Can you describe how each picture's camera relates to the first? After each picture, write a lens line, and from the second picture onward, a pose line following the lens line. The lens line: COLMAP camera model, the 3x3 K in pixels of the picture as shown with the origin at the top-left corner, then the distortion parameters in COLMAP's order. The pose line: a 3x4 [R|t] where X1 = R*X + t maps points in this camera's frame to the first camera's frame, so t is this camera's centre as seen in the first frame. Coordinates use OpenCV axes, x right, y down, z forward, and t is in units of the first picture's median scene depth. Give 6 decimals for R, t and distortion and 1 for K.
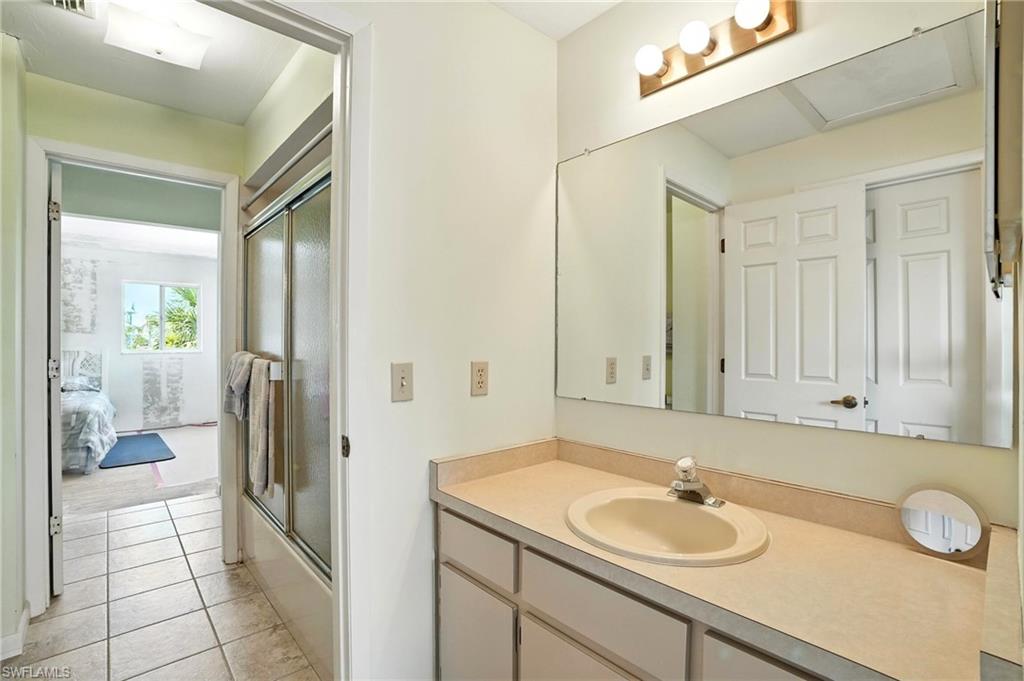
lens RADIAL K [[468.4, 0, 516.2], [0, 468.4, 342.0], [0, 0, 1]] dist [0.000434, 0.000234]
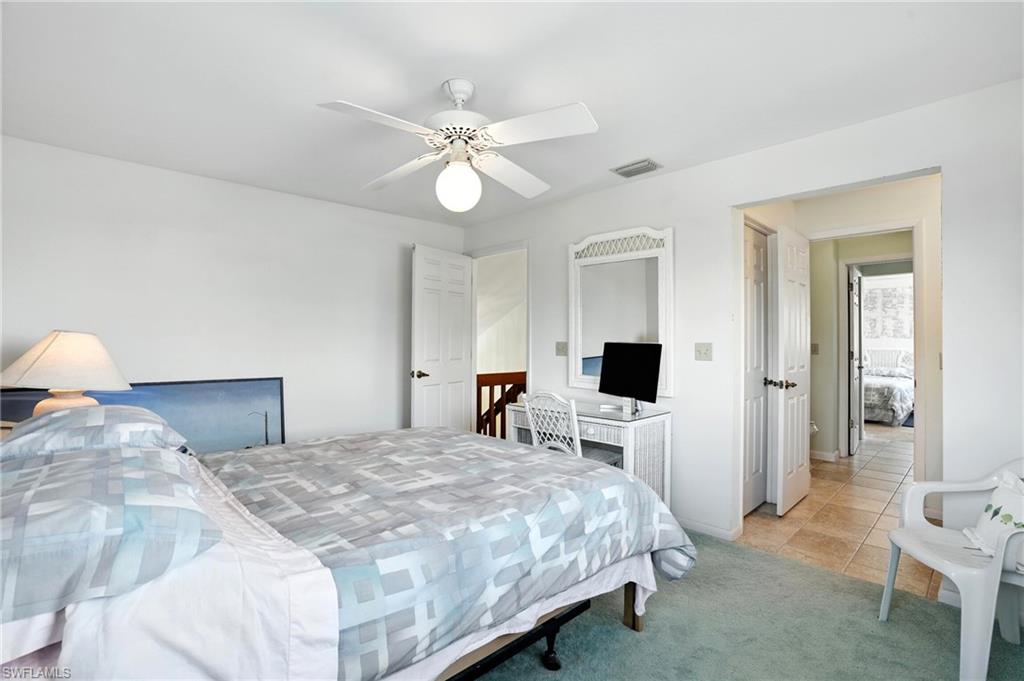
lens RADIAL K [[468.4, 0, 512.9], [0, 468.4, 342.8], [0, 0, 1]] dist [0.000434, 0.000234]
pose [[0.061082, -0.001835, -0.998131, 0.952447], [-0.003765, 0.999991, -0.002069, 0.005760], [0.998126, 0.003884, 0.061075, -0.624396]]
